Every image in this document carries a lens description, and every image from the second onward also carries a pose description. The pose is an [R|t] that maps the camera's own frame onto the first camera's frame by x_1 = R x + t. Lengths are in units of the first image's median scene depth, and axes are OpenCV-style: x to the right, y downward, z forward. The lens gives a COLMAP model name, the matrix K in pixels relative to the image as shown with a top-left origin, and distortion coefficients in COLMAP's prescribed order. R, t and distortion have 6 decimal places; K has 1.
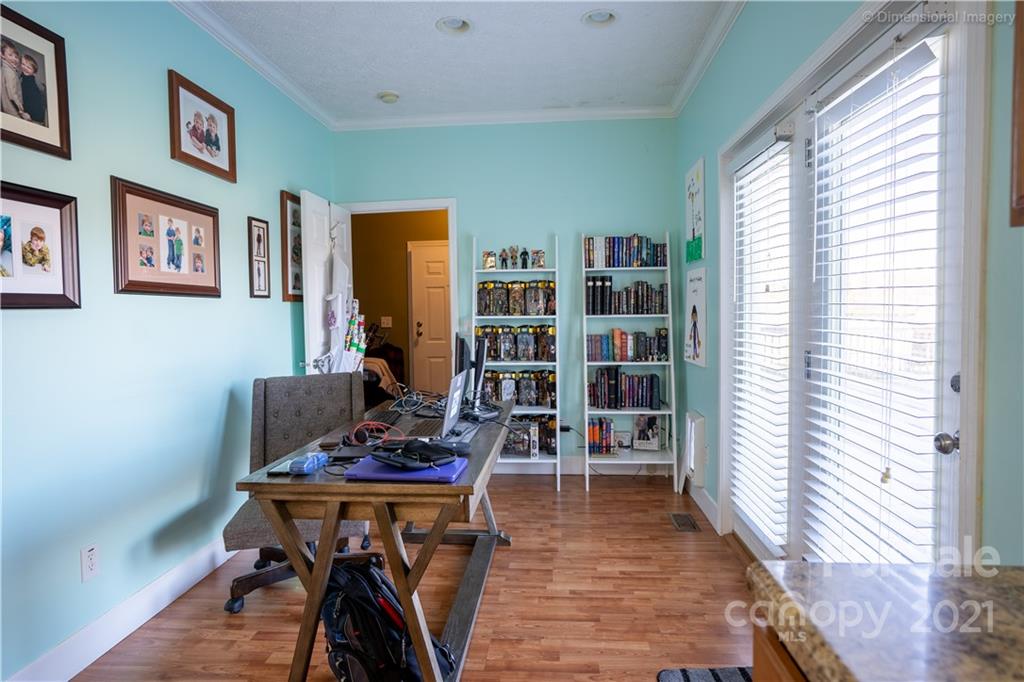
lens RADIAL K [[584.4, 0, 511.0], [0, 584.4, 339.4], [0, 0, 1]] dist [-0.038936, 0.006262]
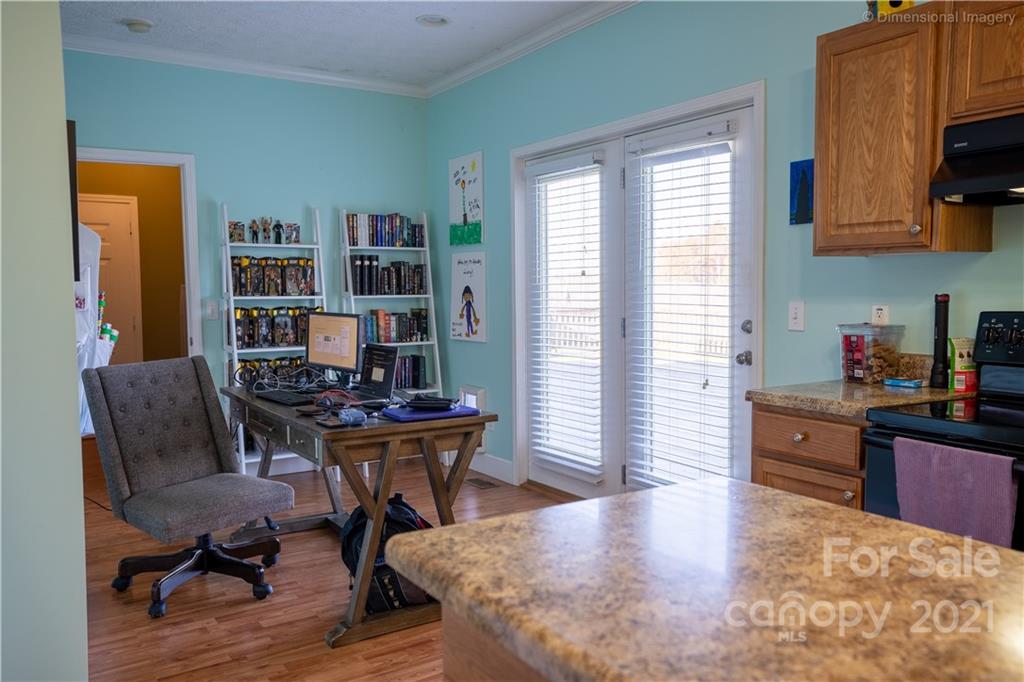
lens RADIAL K [[822.6, 0, 515.3], [0, 822.6, 342.0], [0, 0, 1]] dist [0.011628, 0.017494]
pose [[0.796881, -0.033593, 0.603202, -0.473994], [0.028348, 0.999432, 0.018210, 0.017514], [-0.603471, 0.002589, 0.797380, -0.231969]]
